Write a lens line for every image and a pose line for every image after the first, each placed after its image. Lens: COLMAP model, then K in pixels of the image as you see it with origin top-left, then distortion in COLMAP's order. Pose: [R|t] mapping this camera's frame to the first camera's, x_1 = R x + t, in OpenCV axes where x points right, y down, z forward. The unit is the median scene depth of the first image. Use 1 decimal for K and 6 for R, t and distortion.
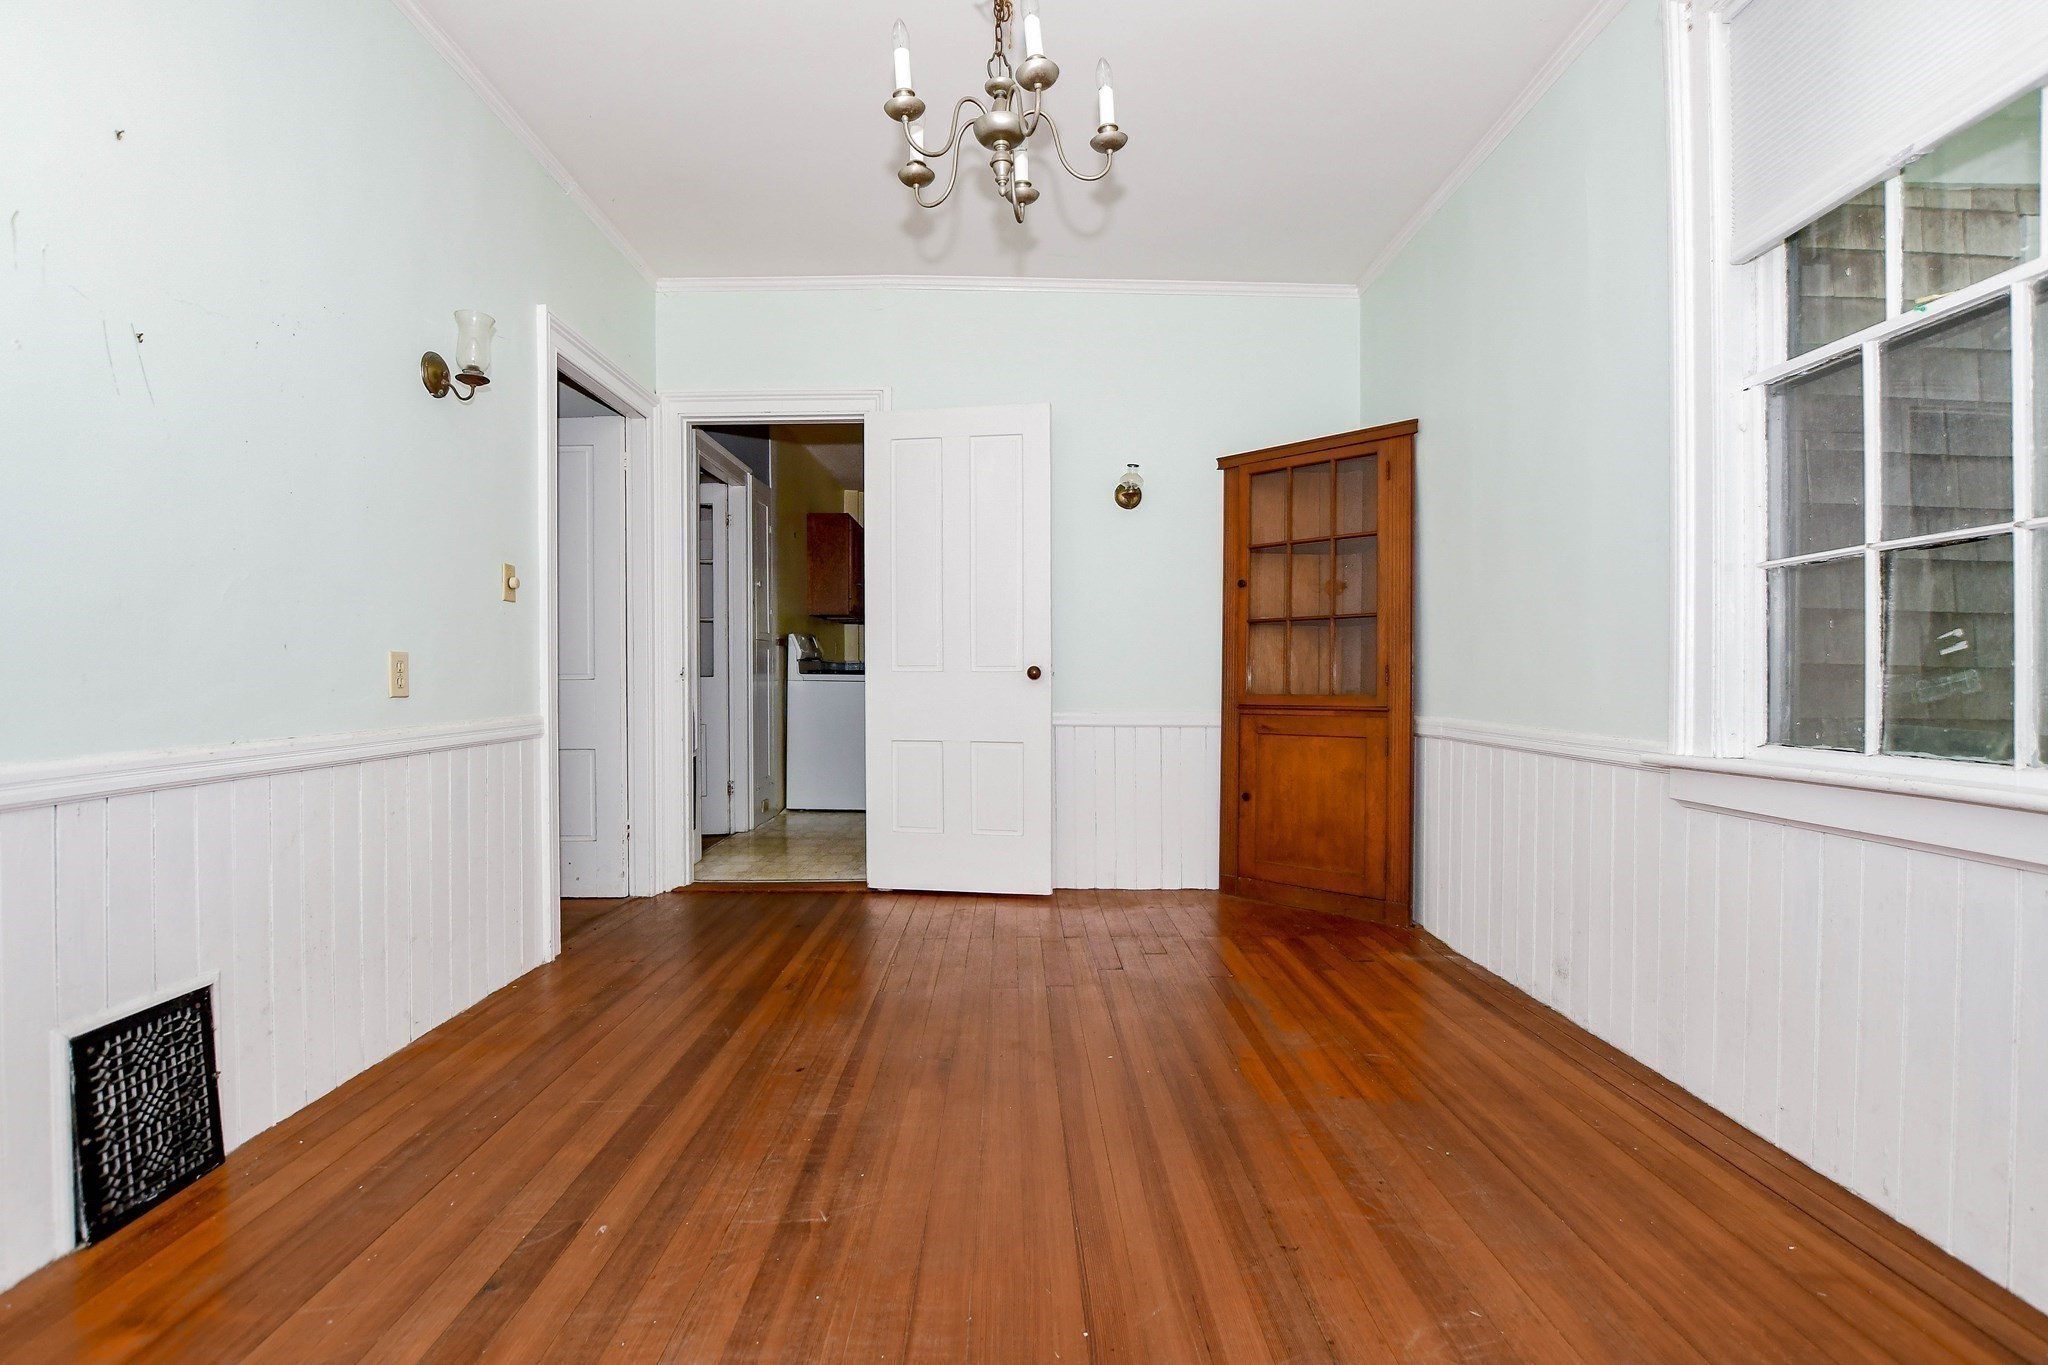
lens RADIAL K [[920.7, 0, 1012.9], [0, 920.7, 681.4], [0, 0, 1]] dist [-0.031694, 0.004390]
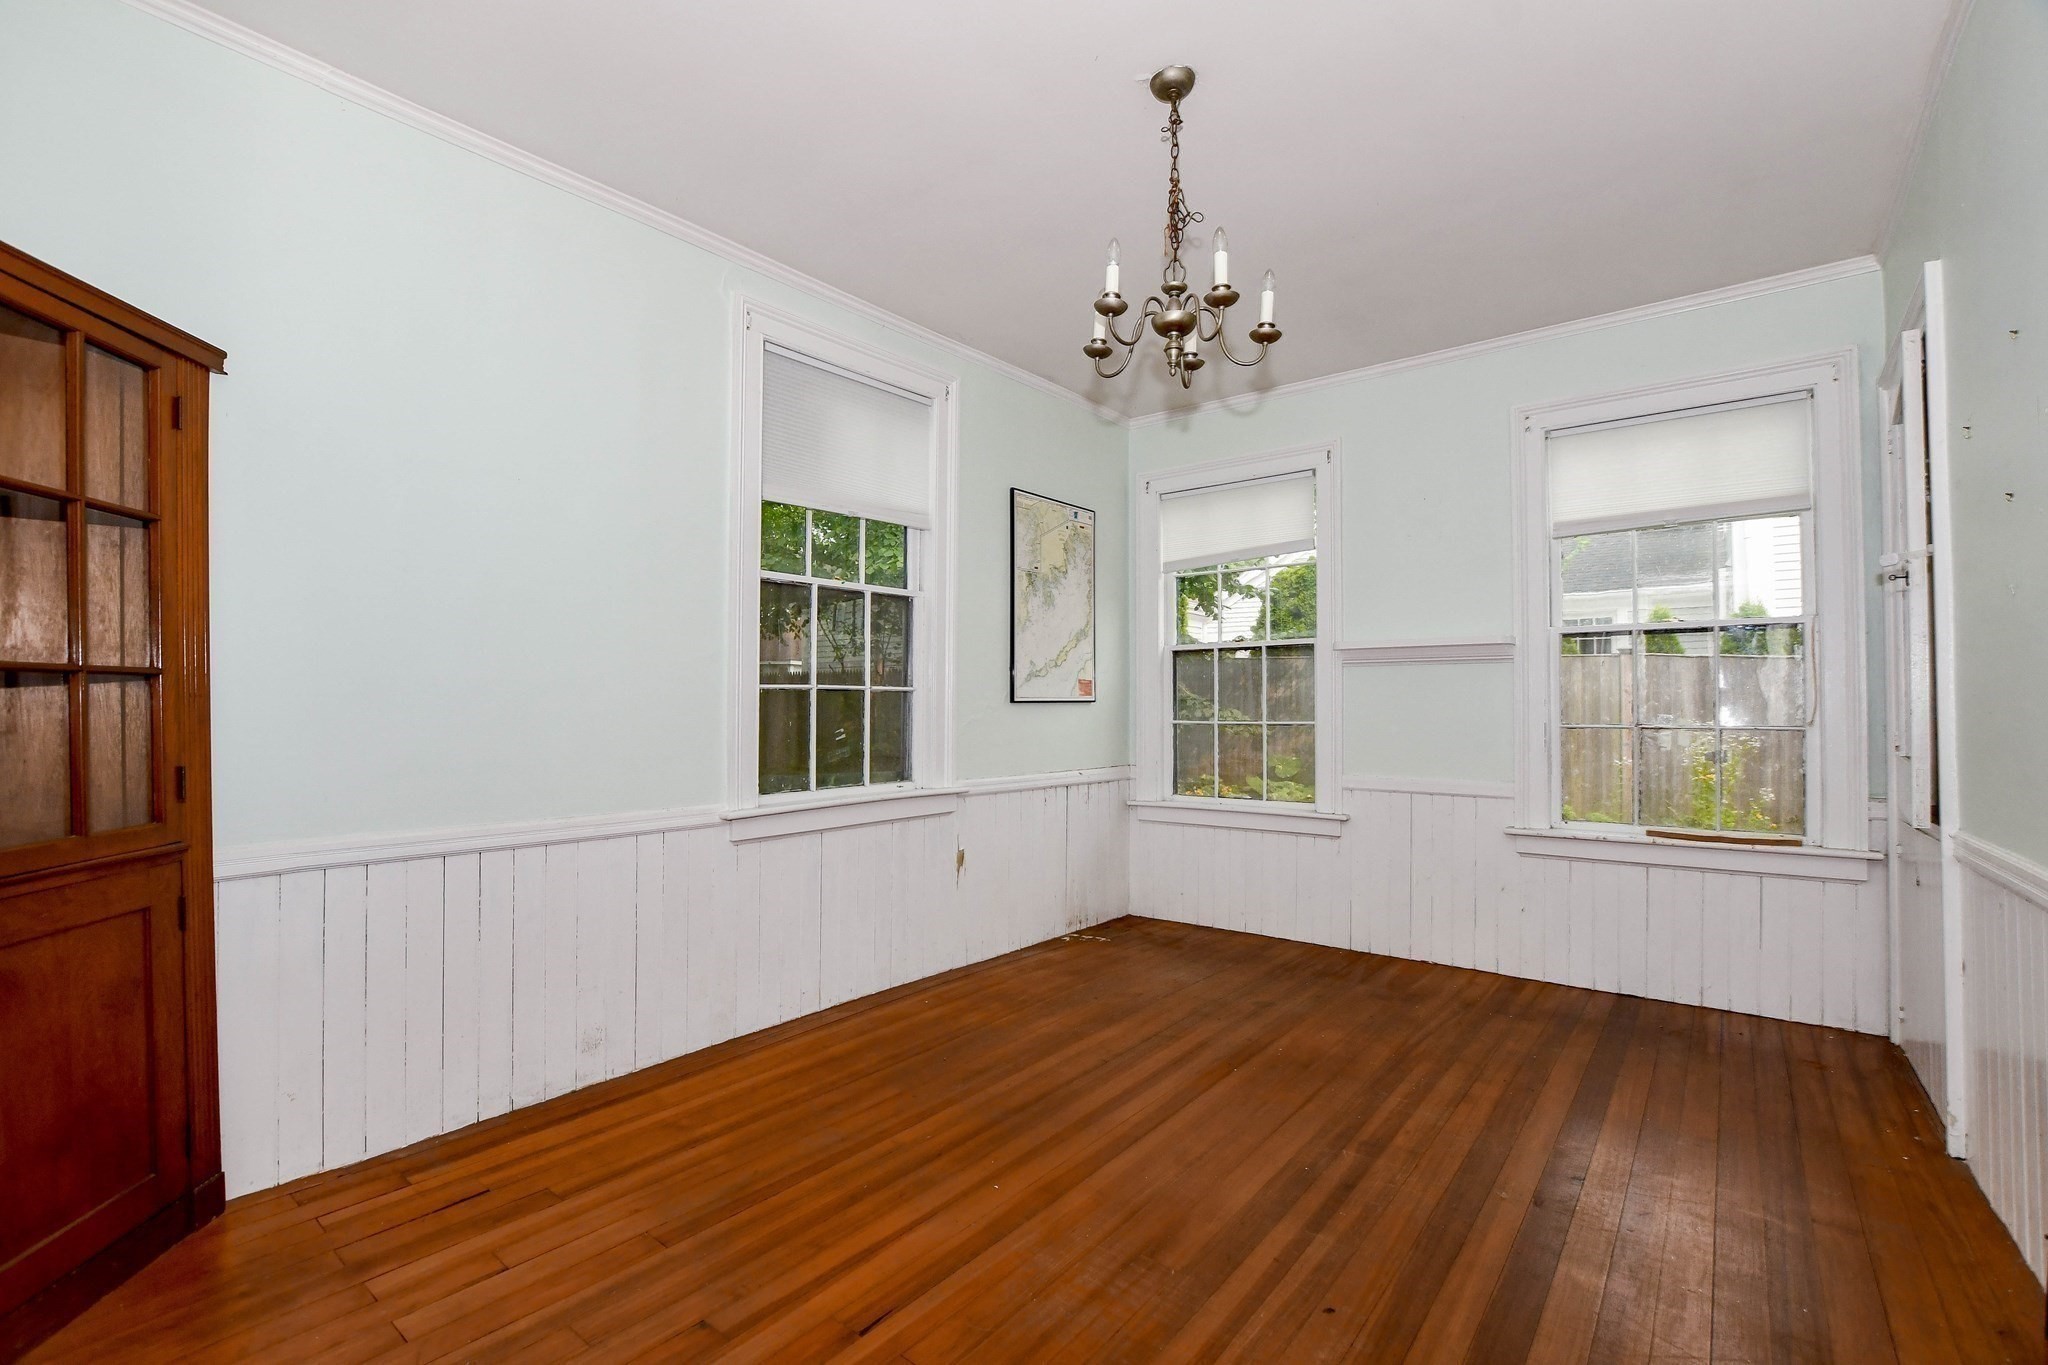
lens RADIAL K [[897.0, 0, 1029.7], [0, 897.0, 680.9], [0, 0, 1]] dist [-0.027699, 0.000572]
pose [[-0.784552, 0.018307, 0.619793, -0.444935], [0.004166, 0.999697, -0.024255, -0.074734], [-0.620049, -0.016447, -0.784390, 1.540560]]
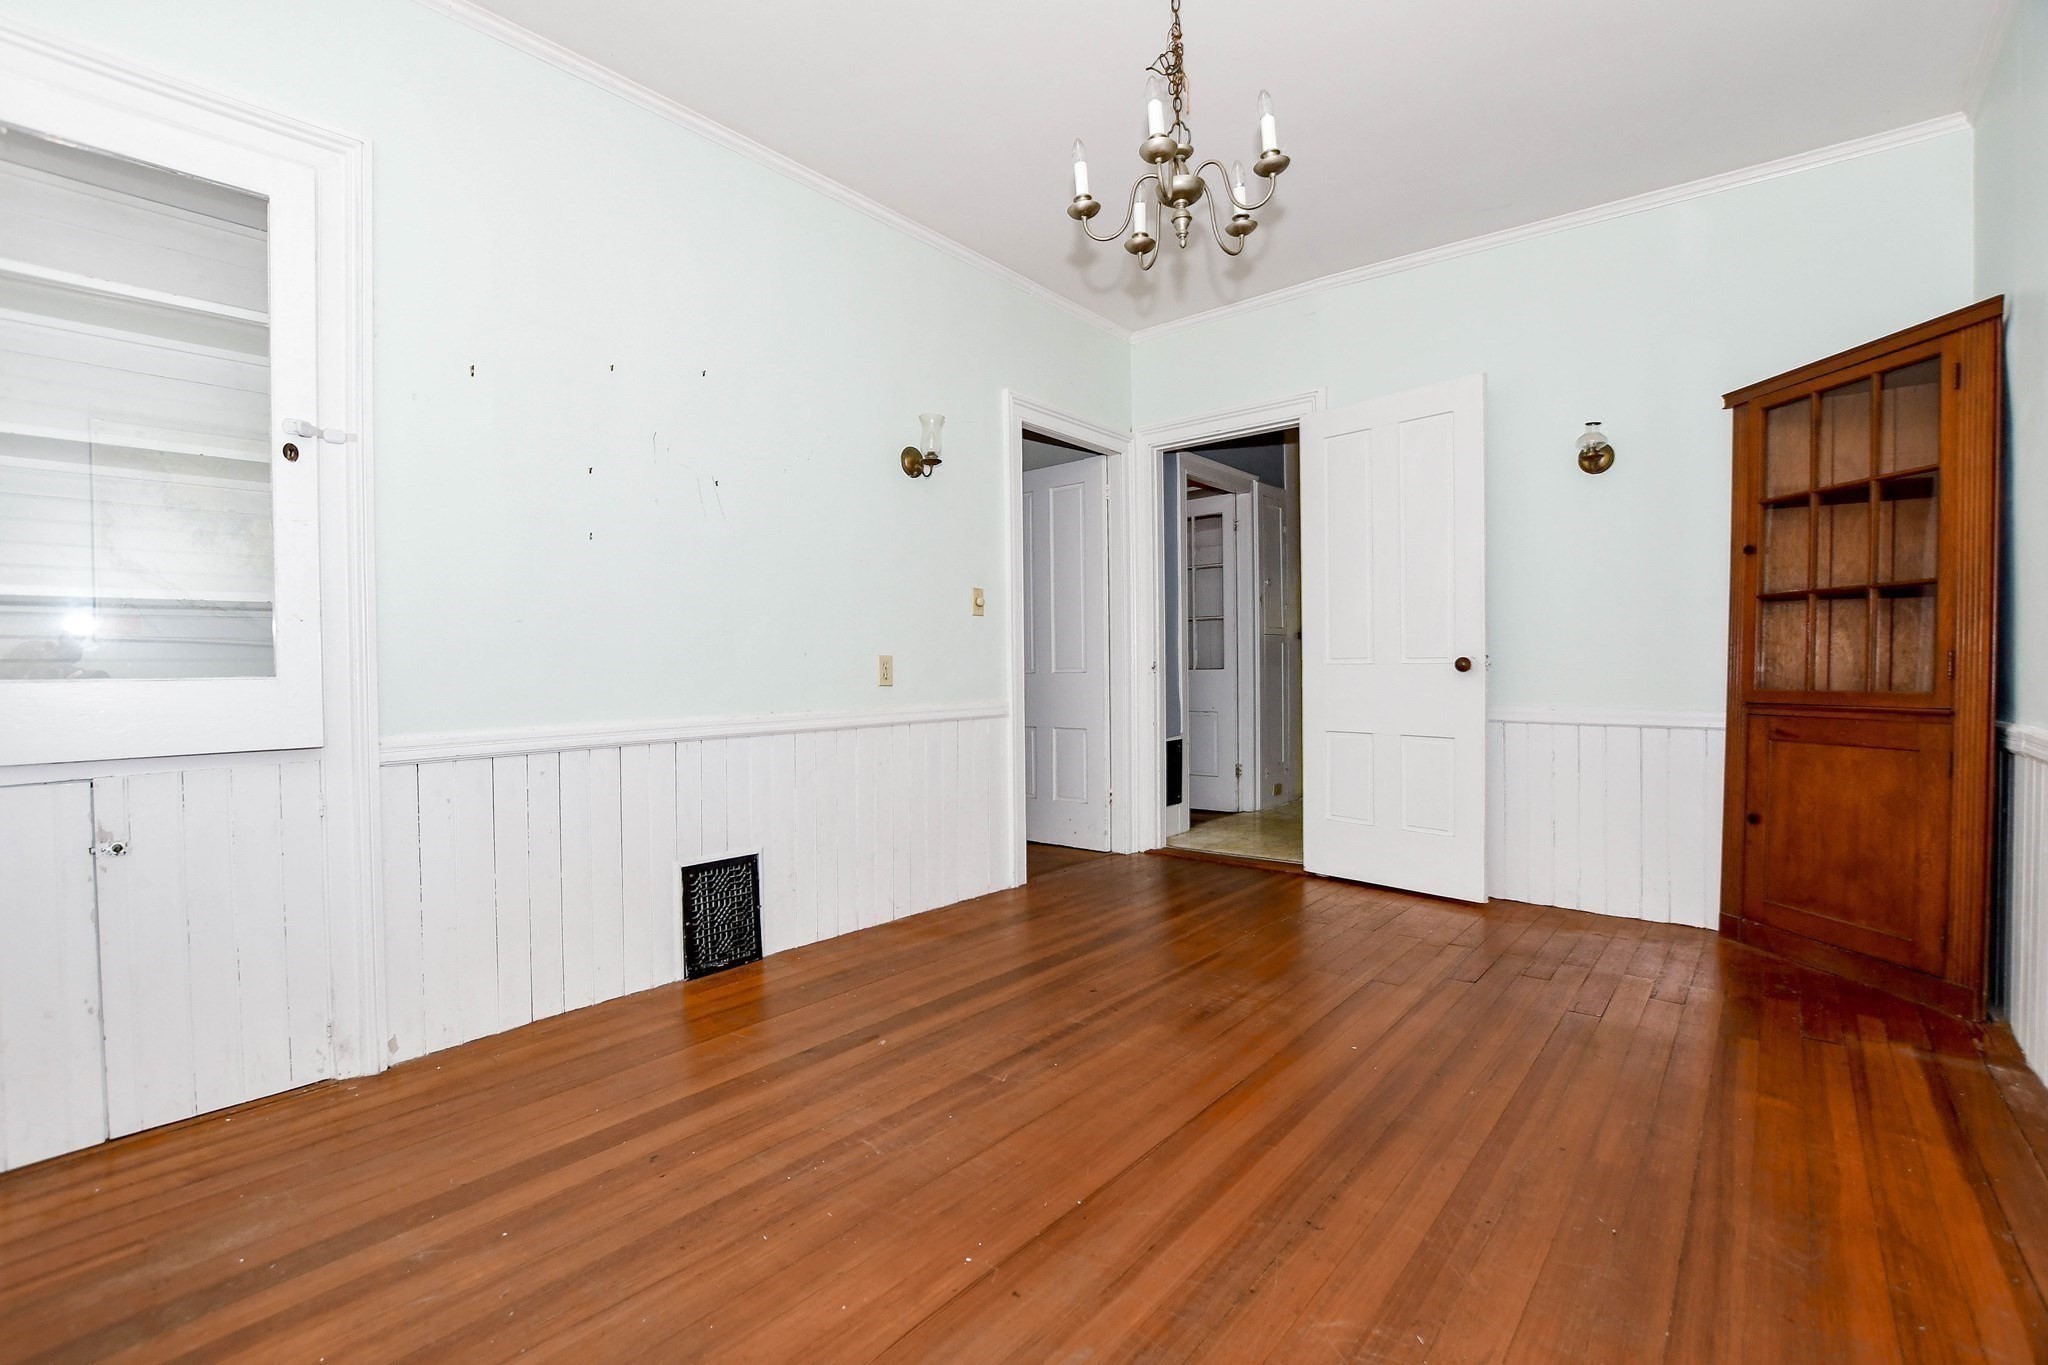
lens RADIAL K [[920.7, 0, 1012.9], [0, 920.7, 681.4], [0, 0, 1]] dist [-0.031694, 0.004390]
pose [[0.758602, 0.004645, -0.651538, 0.431256], [0.003002, 0.999939, 0.010625, -0.004880], [0.651547, -0.010016, 0.758542, -0.002885]]
